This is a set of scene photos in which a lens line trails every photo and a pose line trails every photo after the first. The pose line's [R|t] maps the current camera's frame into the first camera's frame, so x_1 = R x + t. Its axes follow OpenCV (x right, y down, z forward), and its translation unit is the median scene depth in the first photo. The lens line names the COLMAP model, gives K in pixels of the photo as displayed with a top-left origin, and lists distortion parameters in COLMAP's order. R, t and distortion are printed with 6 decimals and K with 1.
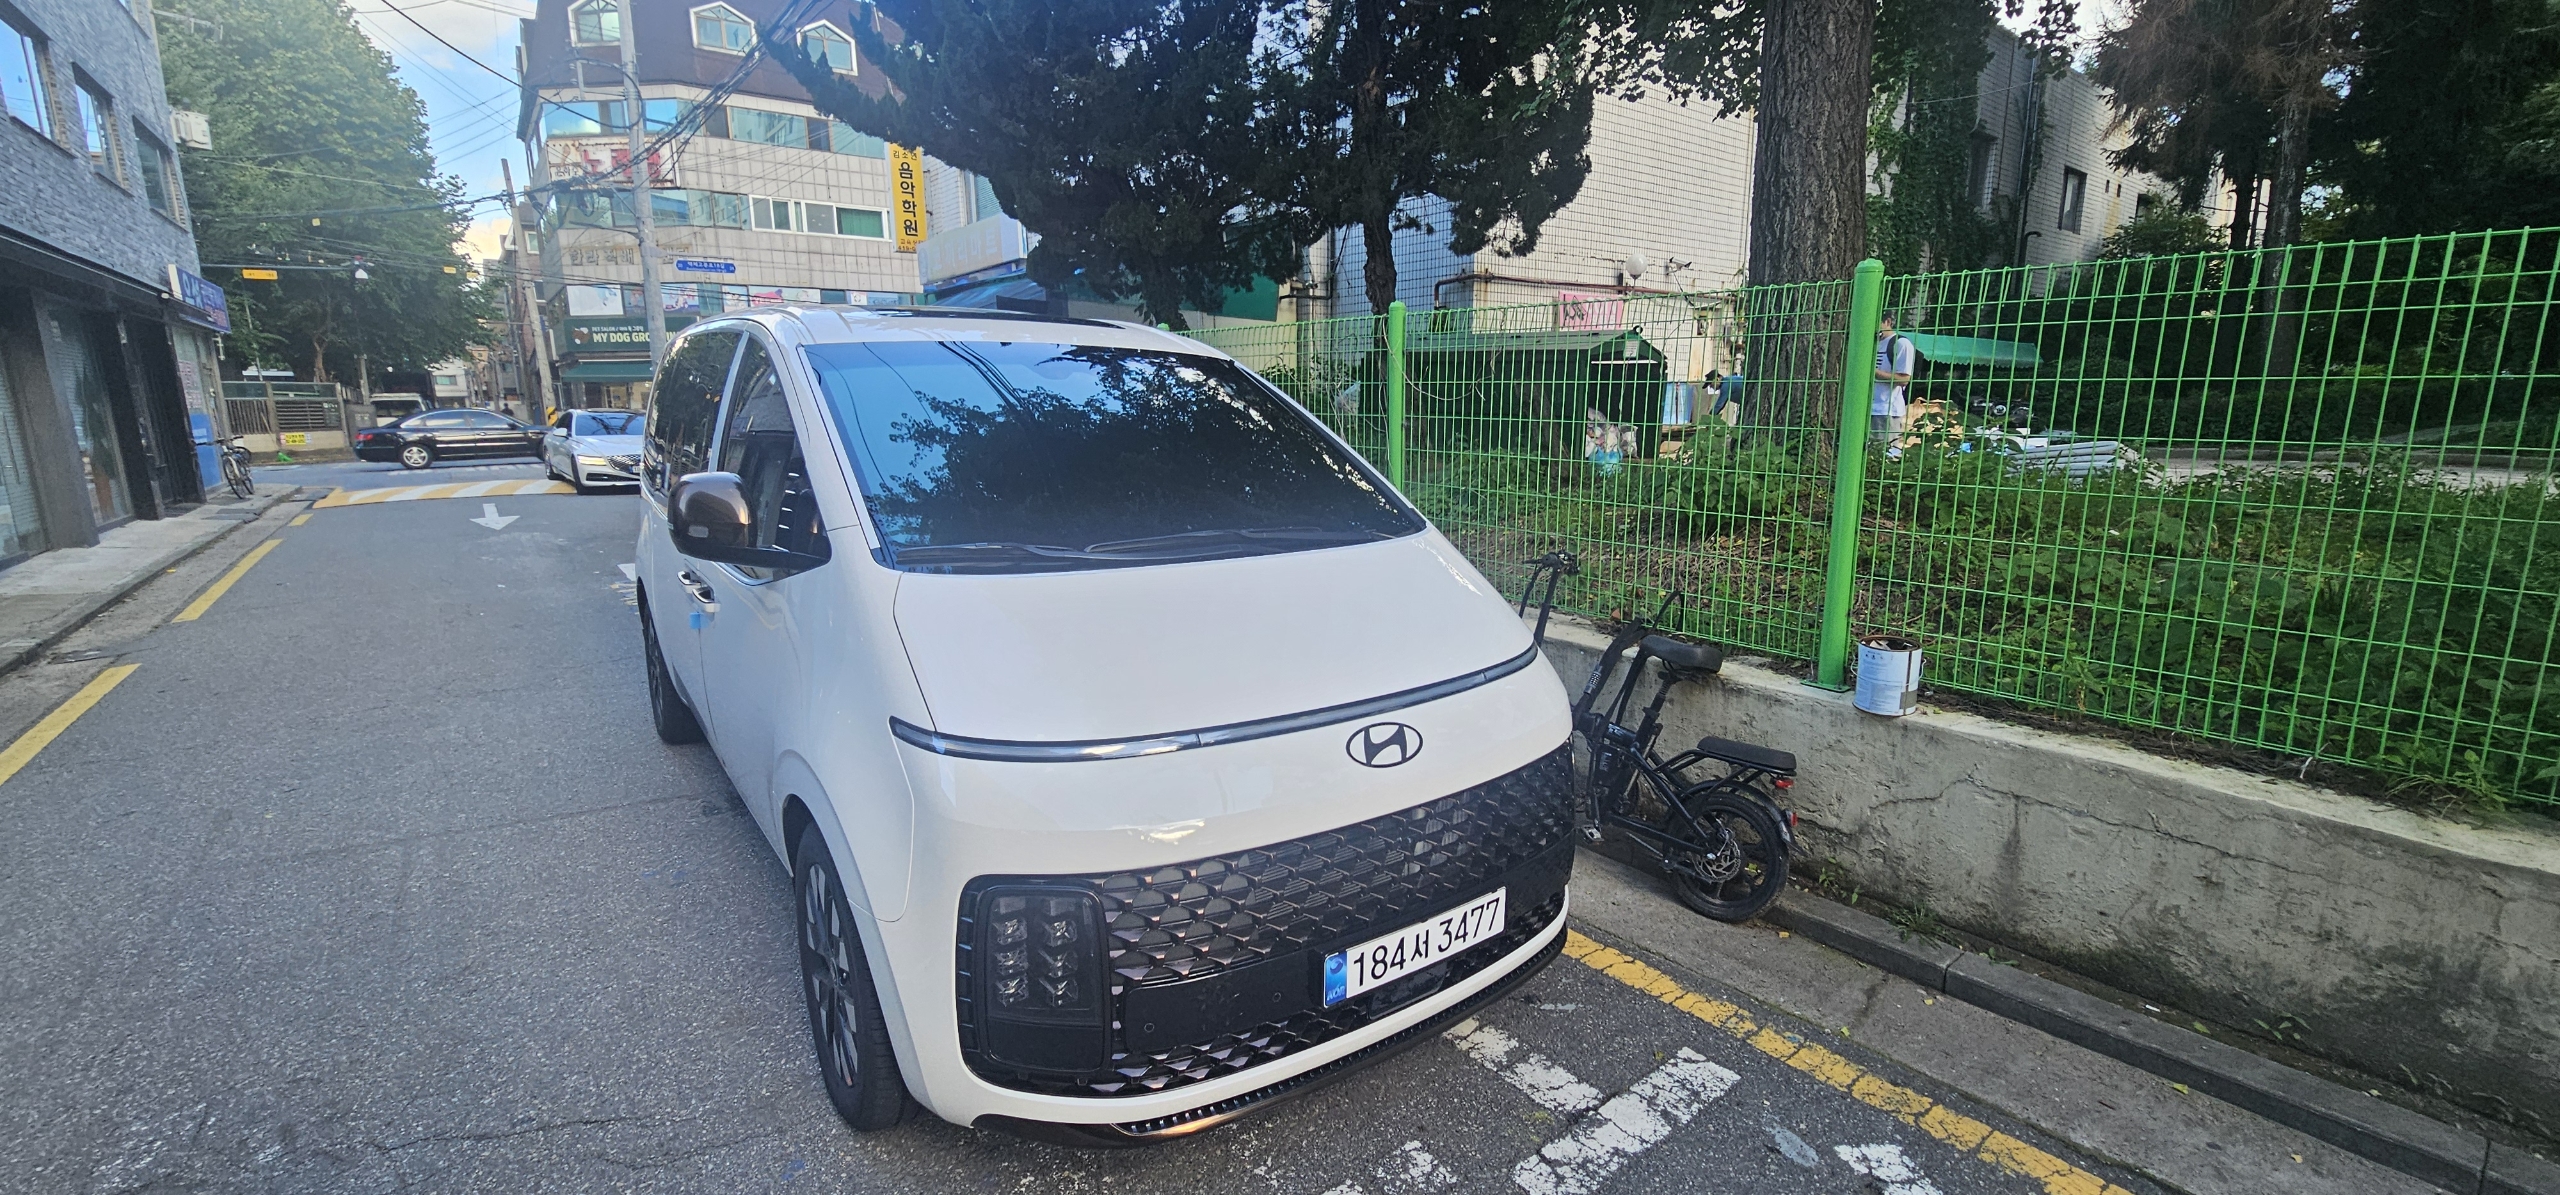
lens RADIAL K [[1047.3, 0, 1296.7], [0, 1047.3, 603.6], [0, 0, 1]] dist [0.000029, -0.000480]
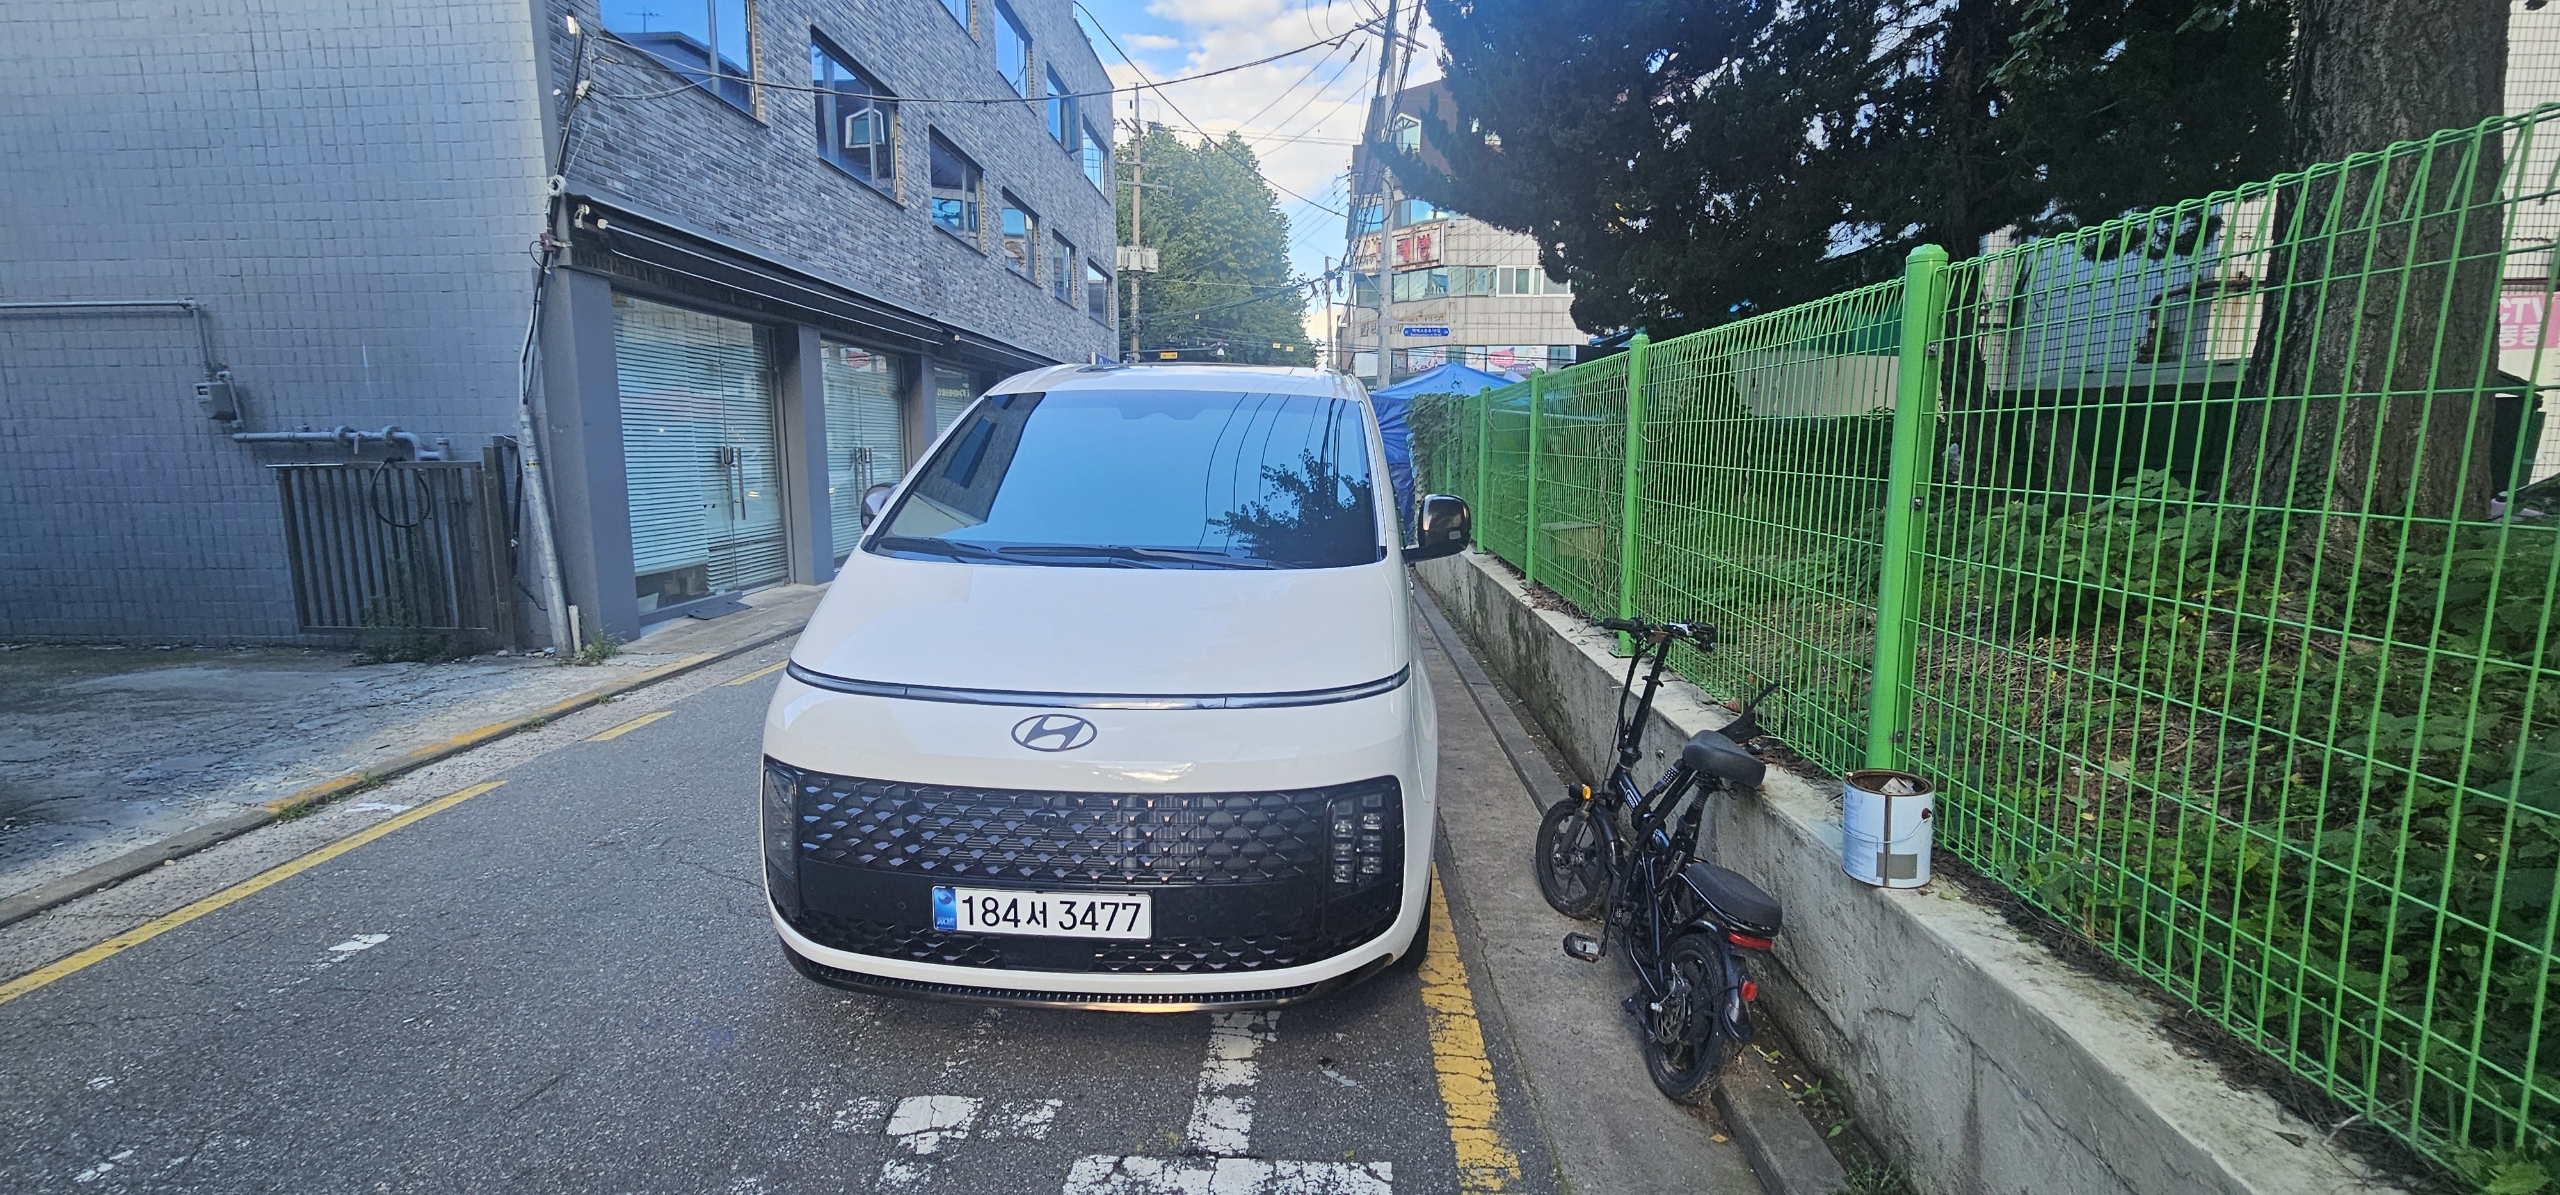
lens RADIAL K [[1047.3, 0, 1279.2], [0, 1047.3, 602.6], [0, 0, 1]] dist [0.000029, -0.000480]
pose [[0.762312, 0.104416, -0.638731, 0.827065], [-0.134101, 0.990966, 0.001950, -0.033819], [0.633164, 0.084168, 0.769428, 0.225742]]
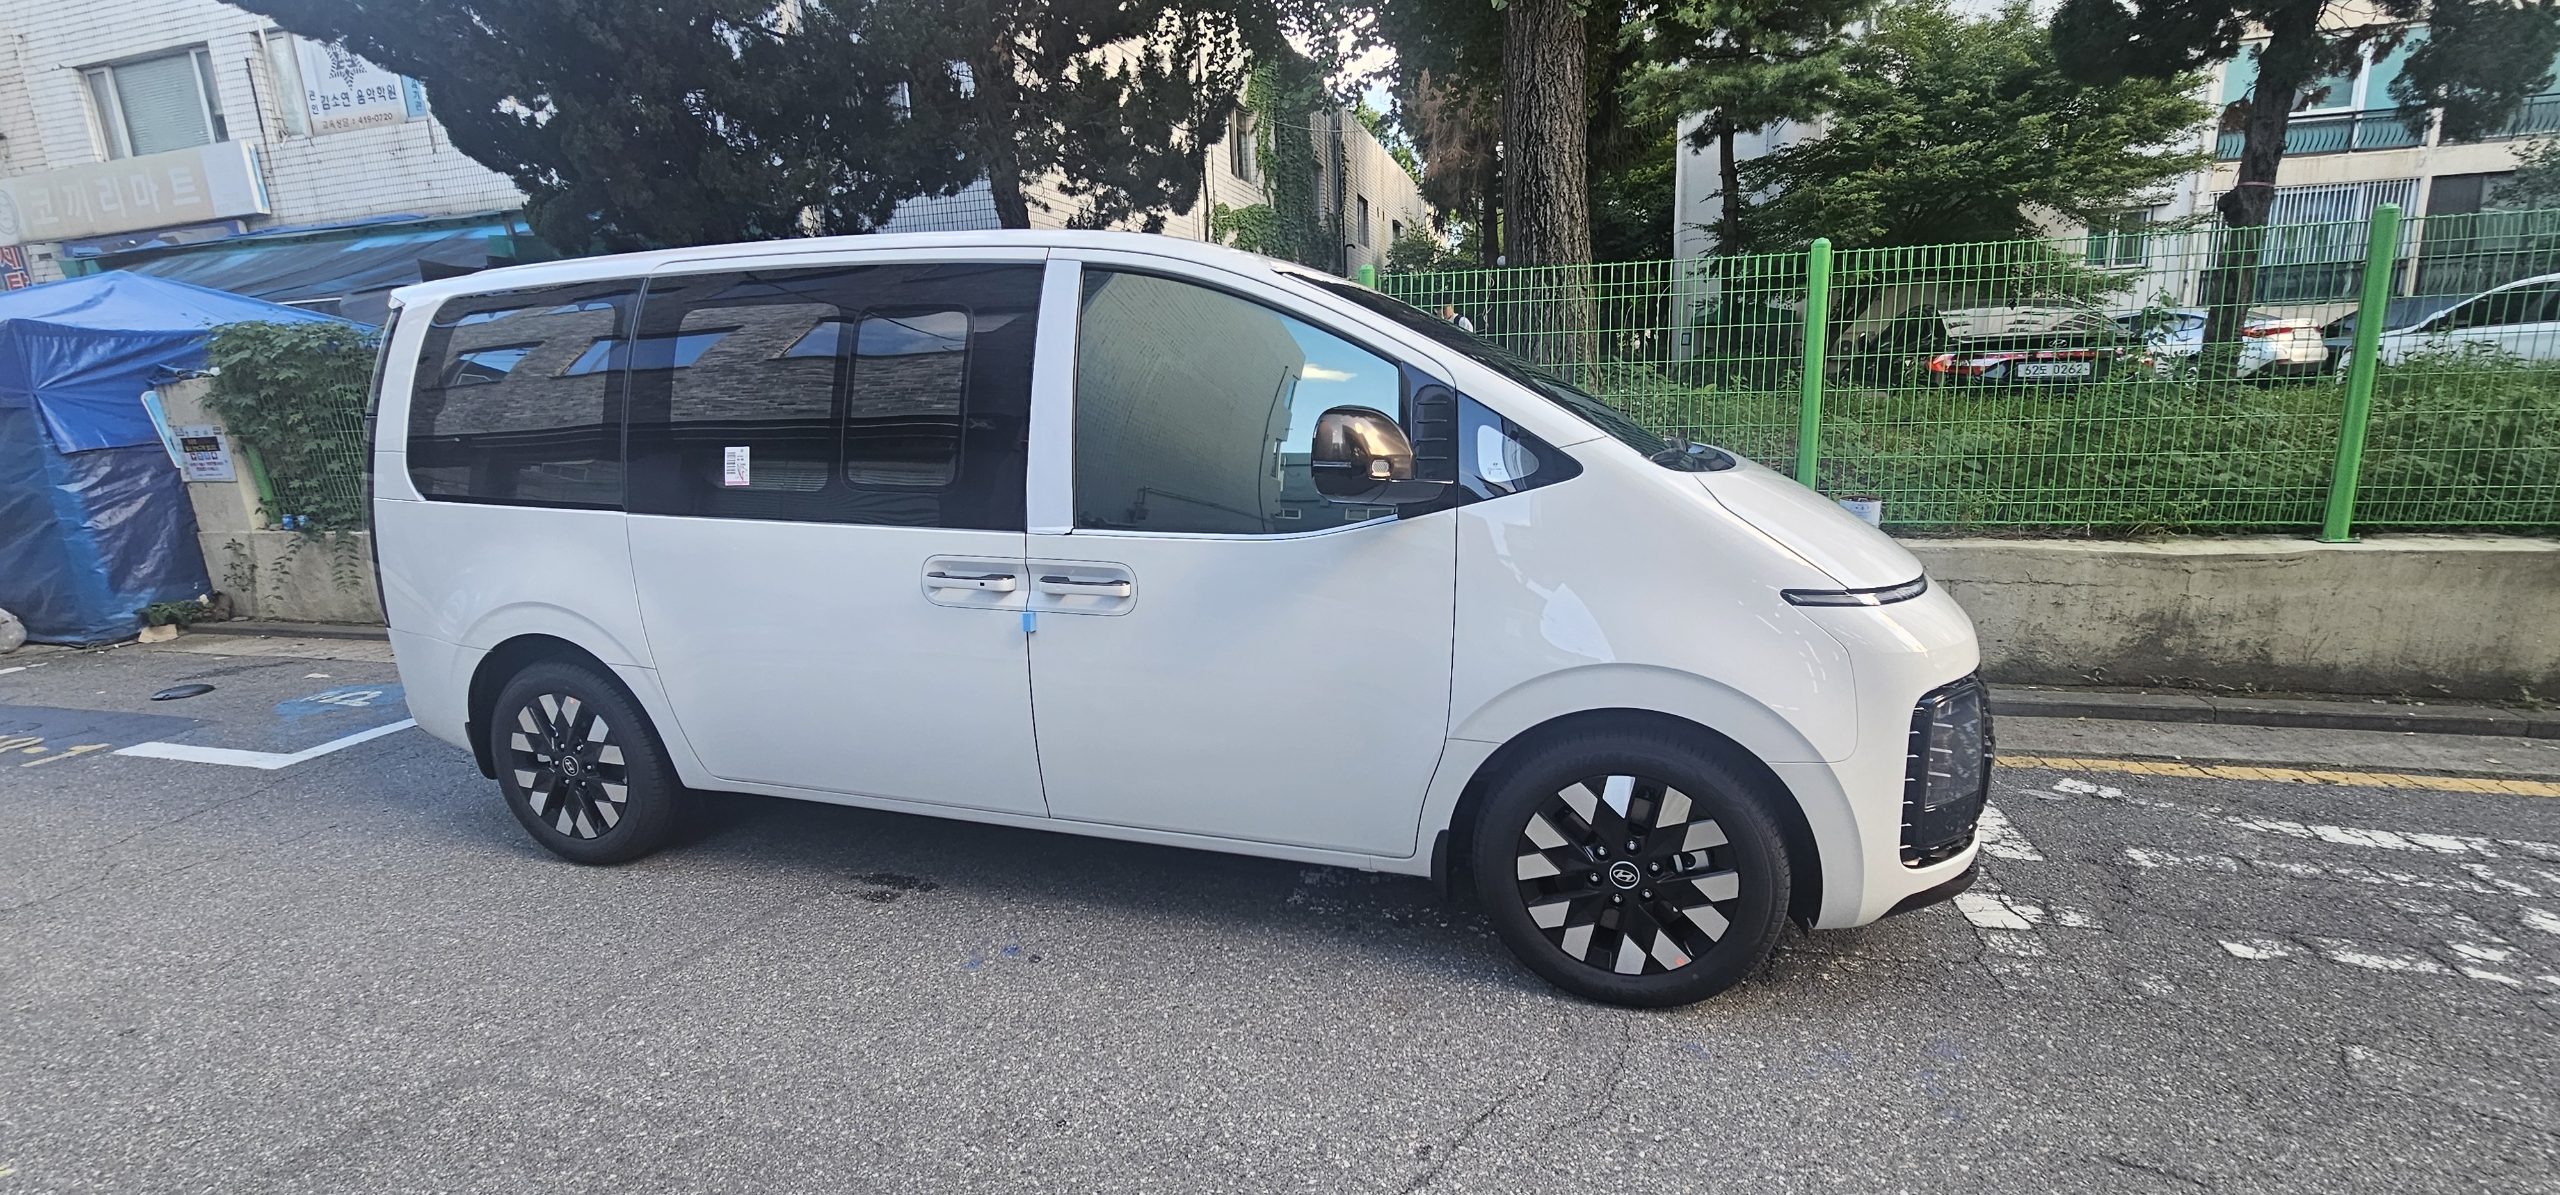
lens RADIAL K [[1047.3, 0, 1294.8], [0, 1047.3, 601.9], [0, 0, 1]] dist [0.000029, -0.000480]
pose [[0.805579, -0.149311, 0.573366, -1.157767], [0.149957, 0.987599, 0.046492, -0.008149], [-0.573198, 0.048528, 0.817979, 0.308190]]
